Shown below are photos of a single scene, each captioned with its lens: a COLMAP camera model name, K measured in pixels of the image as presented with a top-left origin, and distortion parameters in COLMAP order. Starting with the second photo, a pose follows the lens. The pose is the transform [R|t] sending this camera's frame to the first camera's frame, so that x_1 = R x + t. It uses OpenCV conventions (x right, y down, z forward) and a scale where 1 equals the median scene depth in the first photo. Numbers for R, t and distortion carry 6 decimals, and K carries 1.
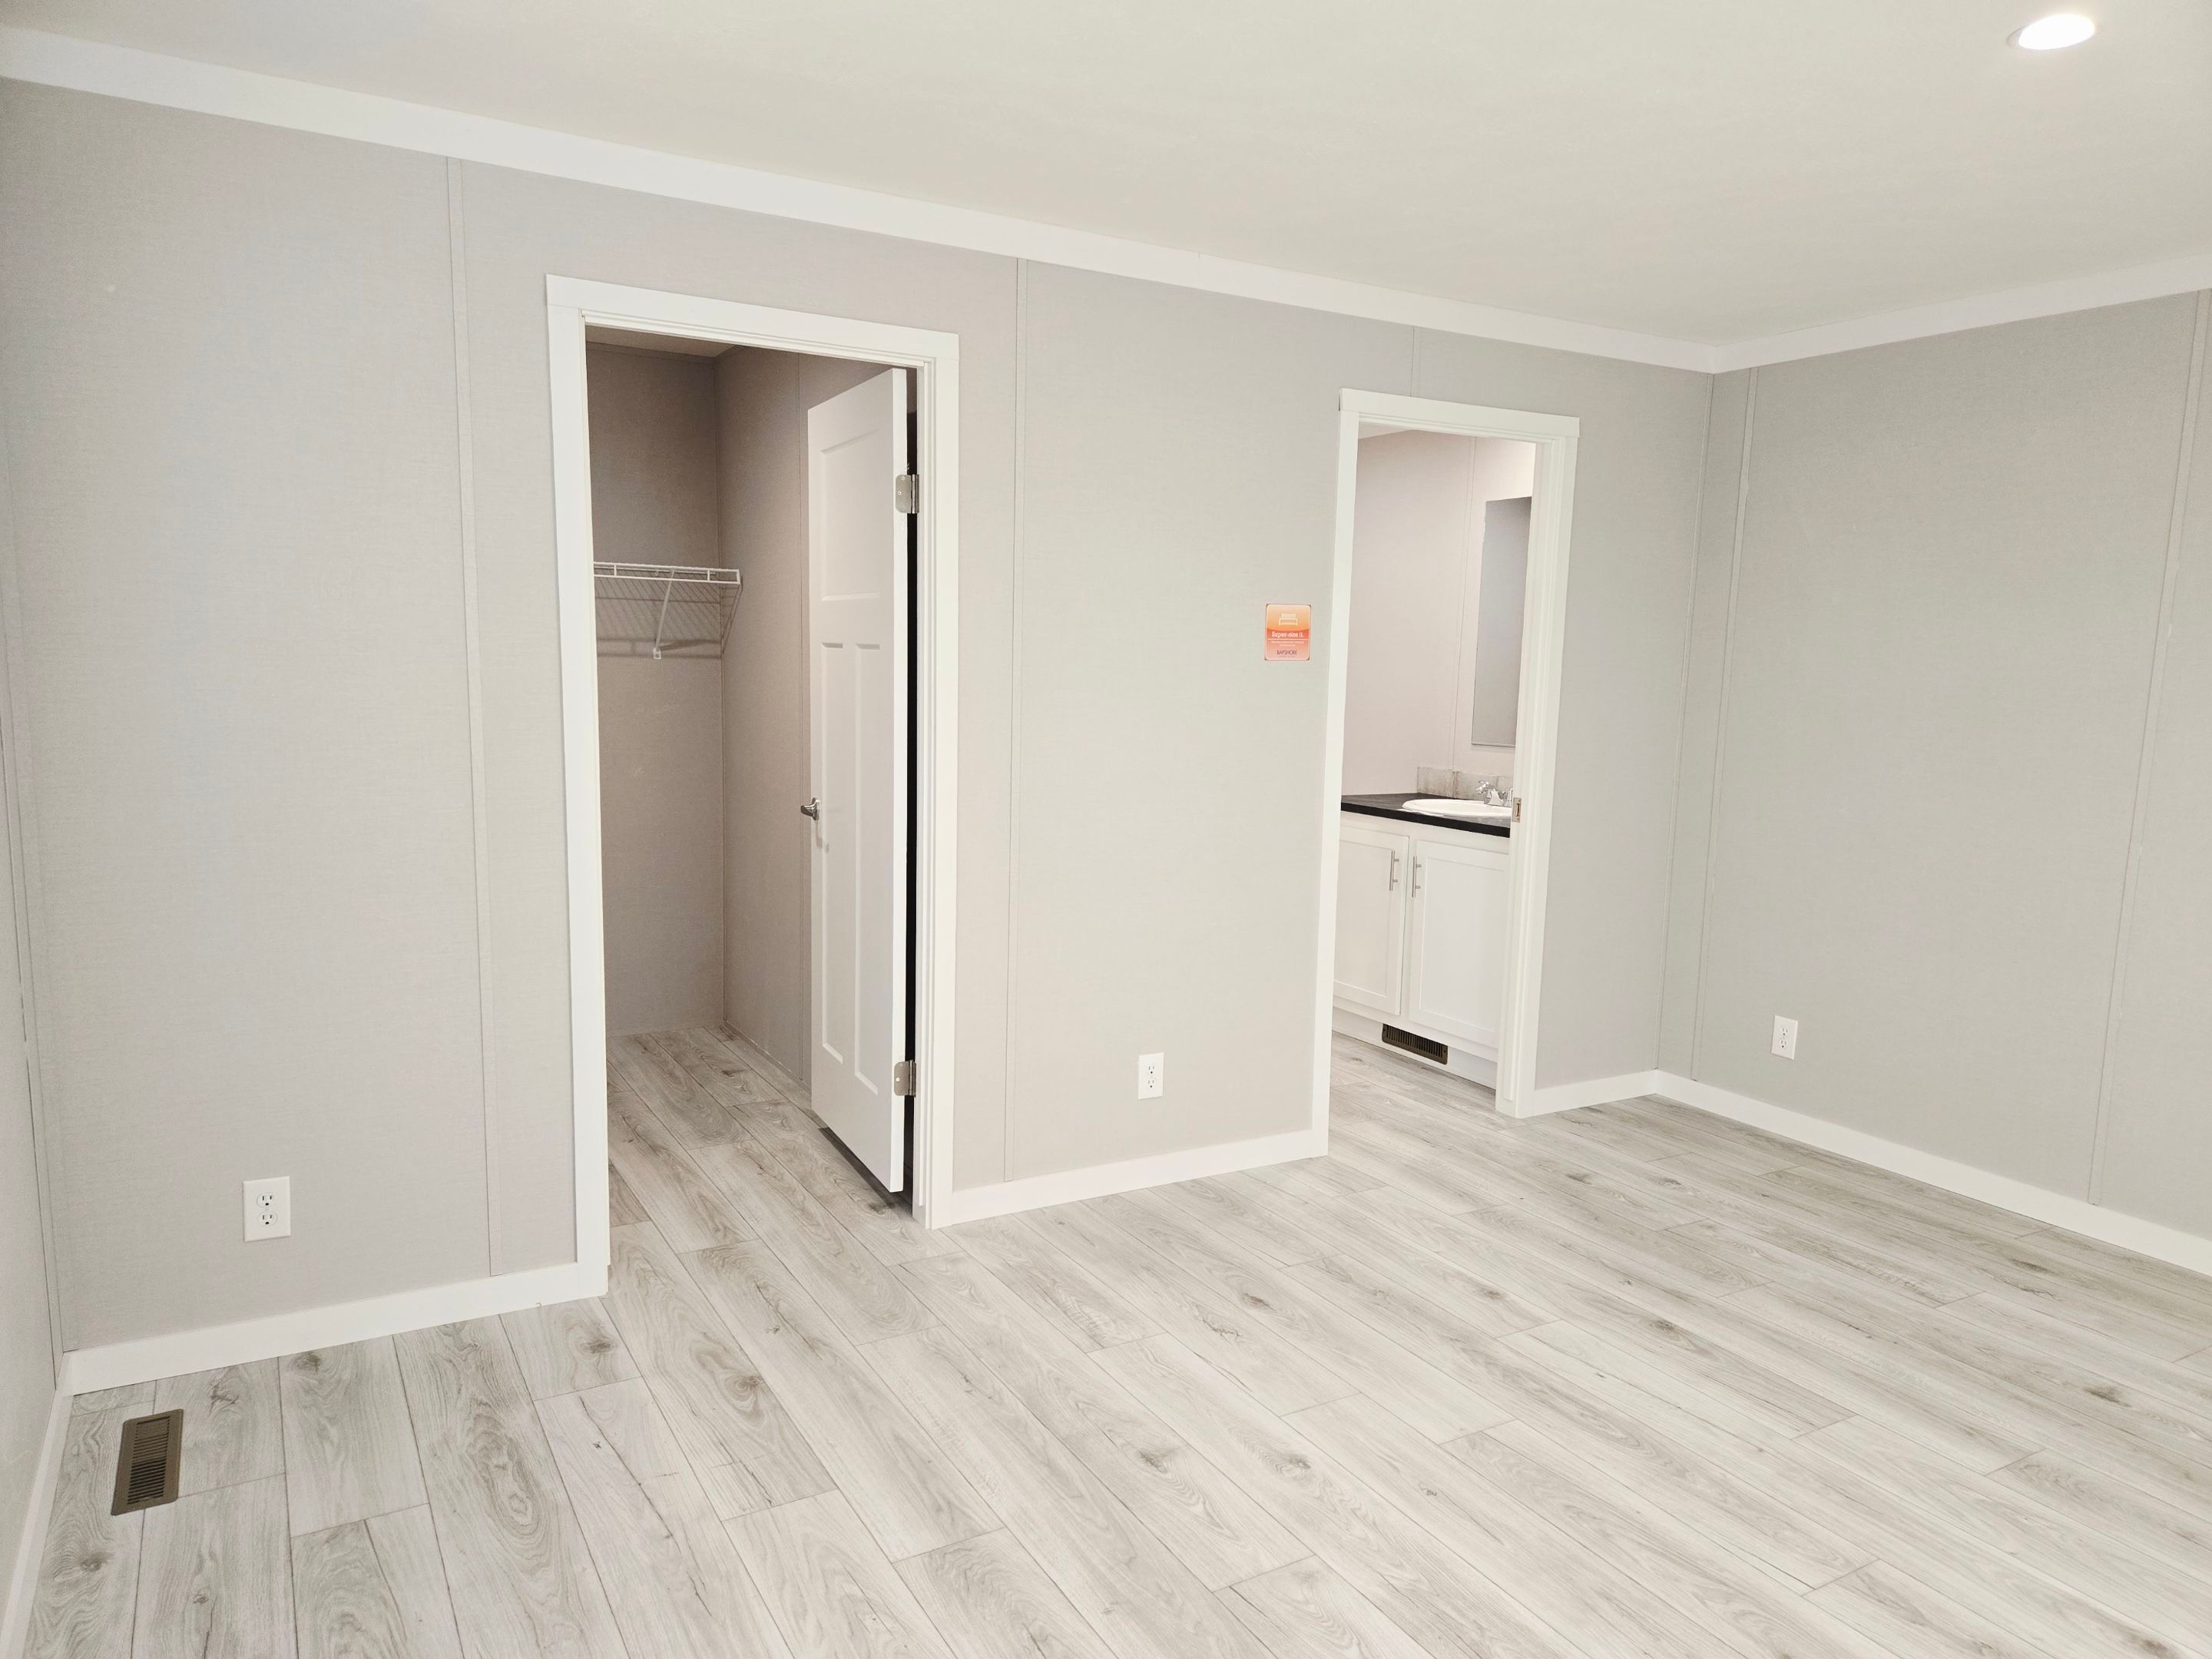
lens RADIAL K [[1492.6, 0, 1110.2], [0, 1492.6, 847.4], [0, 0, 1]] dist [0.057848, -0.027360]
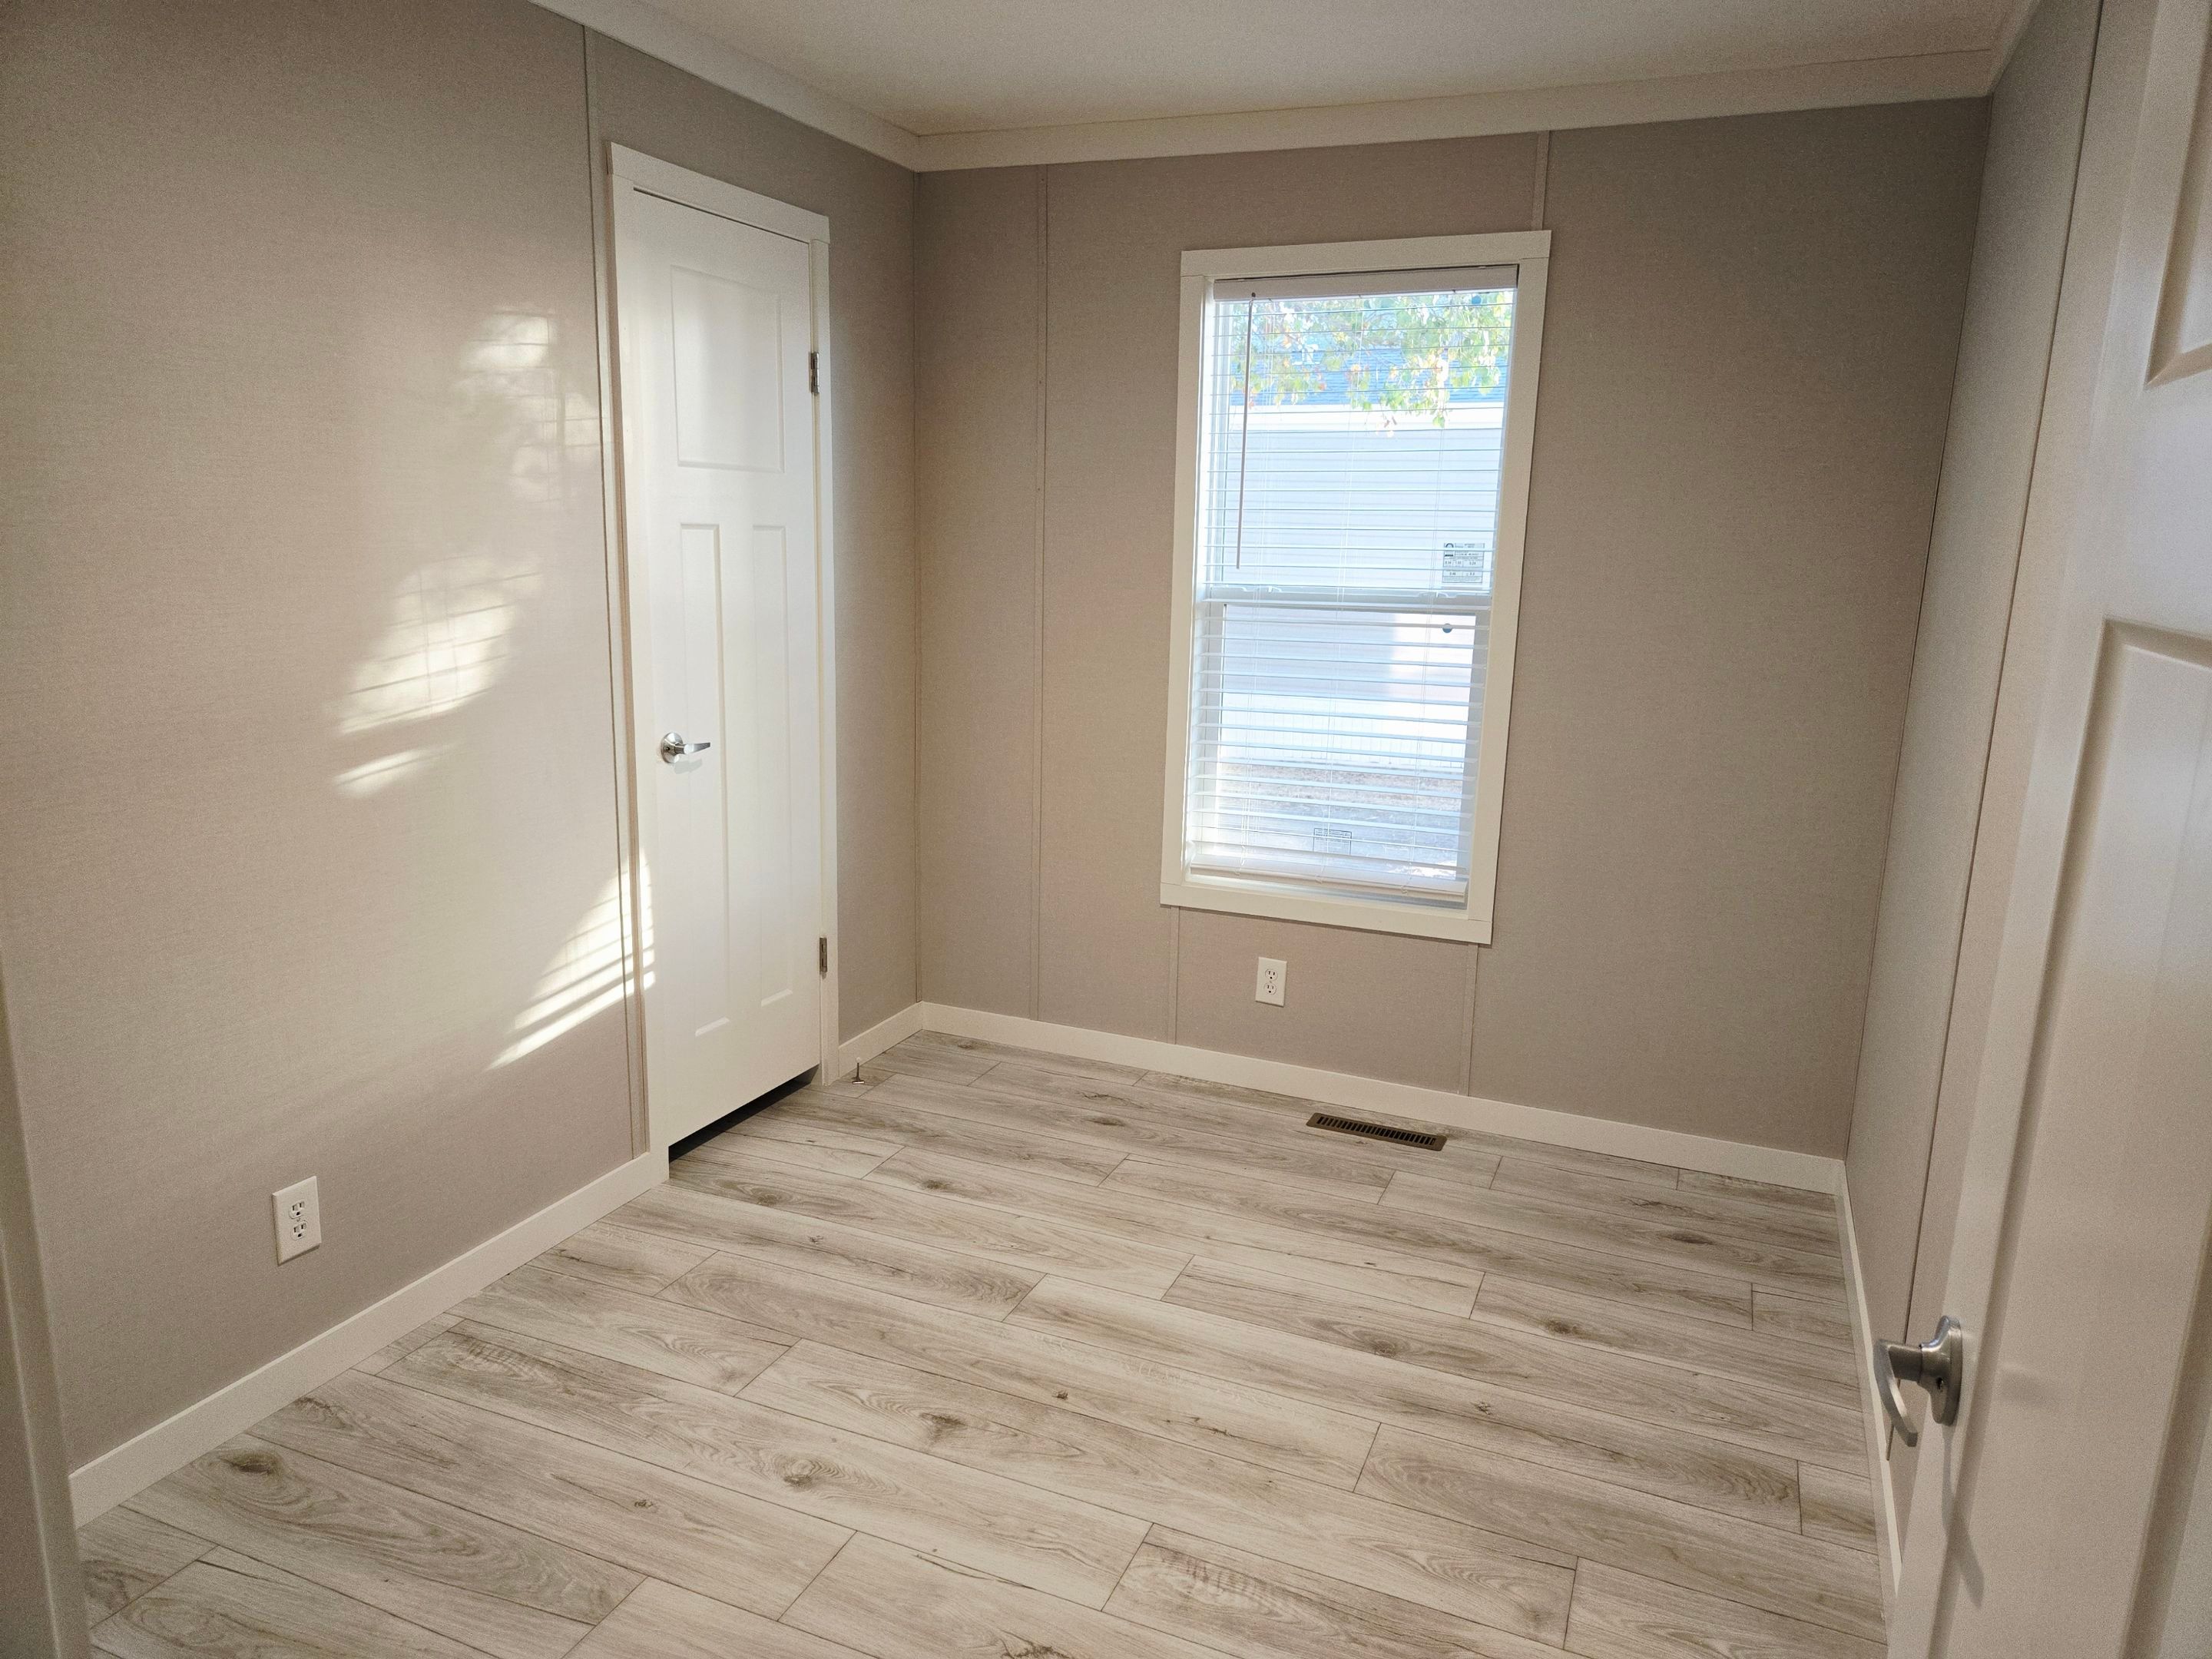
lens RADIAL K [[1476.4, 0, 1094.1], [0, 1476.4, 840.1], [0, 0, 1]] dist [0.074931, -0.060278]
pose [[-0.802012, 0.081890, -0.591668, 0.442305], [-0.123706, 0.946309, 0.298658, -0.205706], [0.584358, 0.312720, -0.748820, 1.538292]]
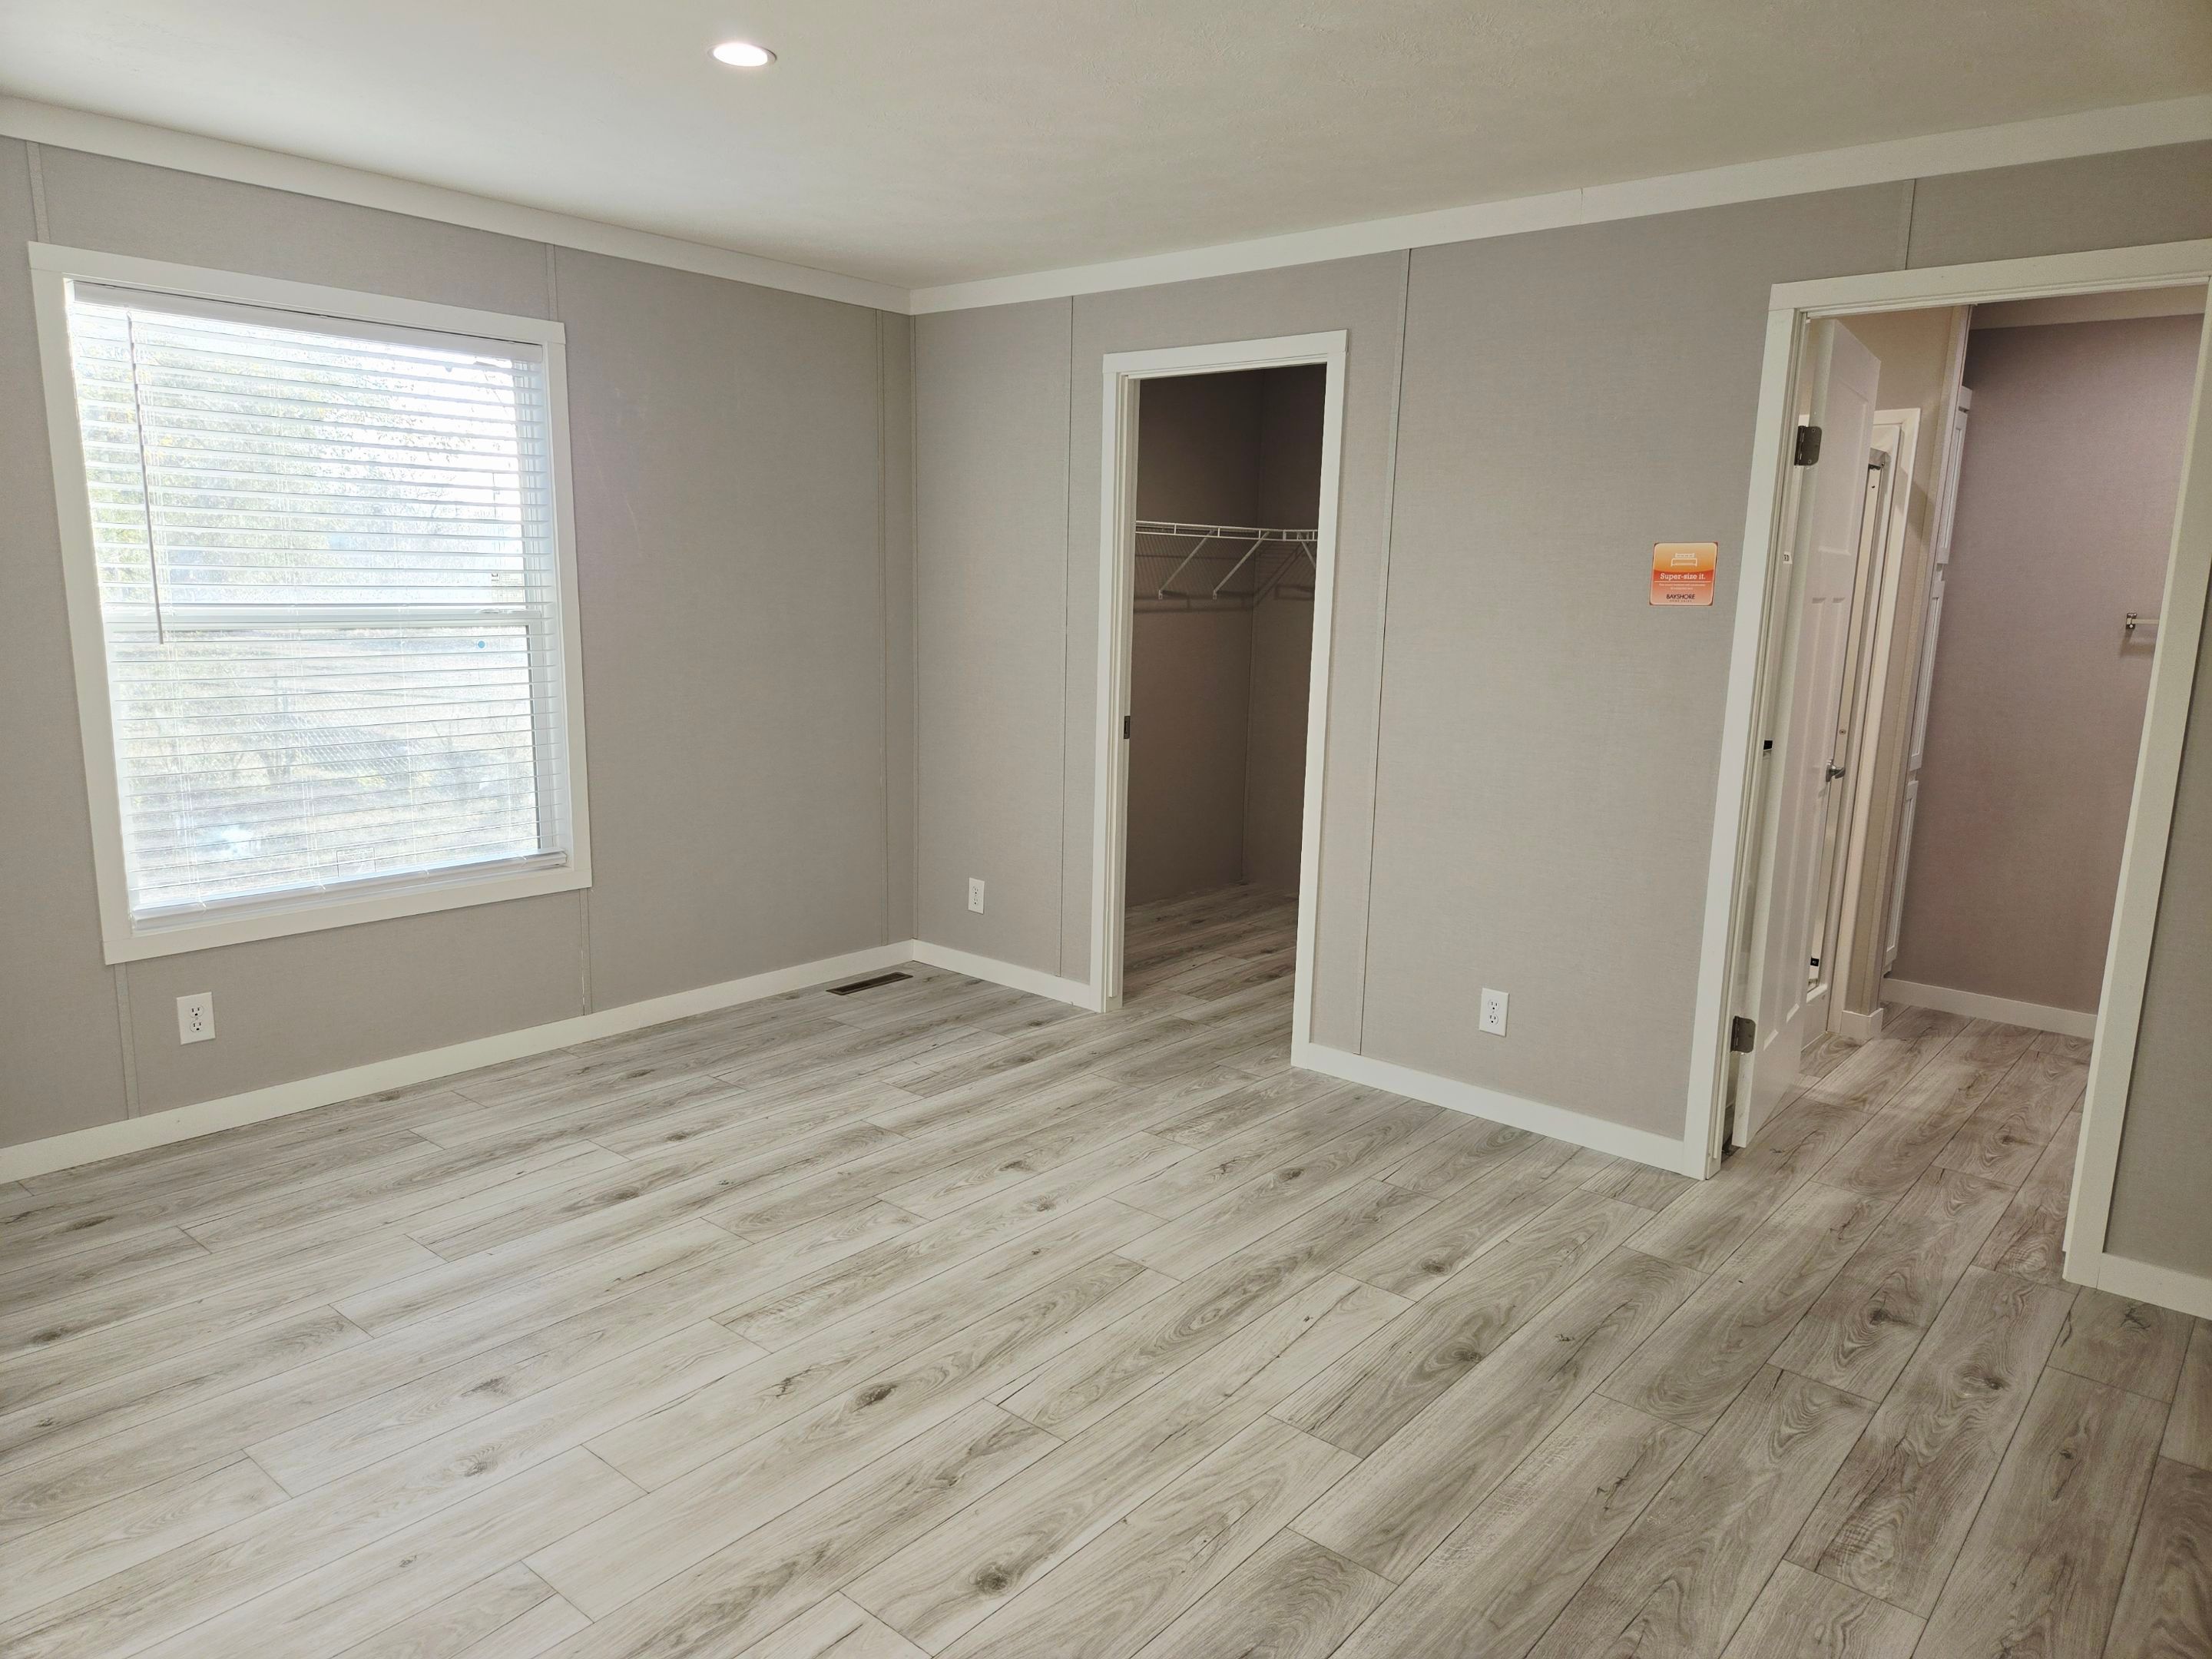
lens RADIAL K [[1476.4, 0, 1094.1], [0, 1476.4, 840.1], [0, 0, 1]] dist [0.074931, -0.060278]
pose [[0.323376, 0.153409, -0.933752, 1.228145], [-0.138841, 0.983784, 0.113546, -0.057720], [0.936029, 0.092926, 0.339431, 0.539875]]
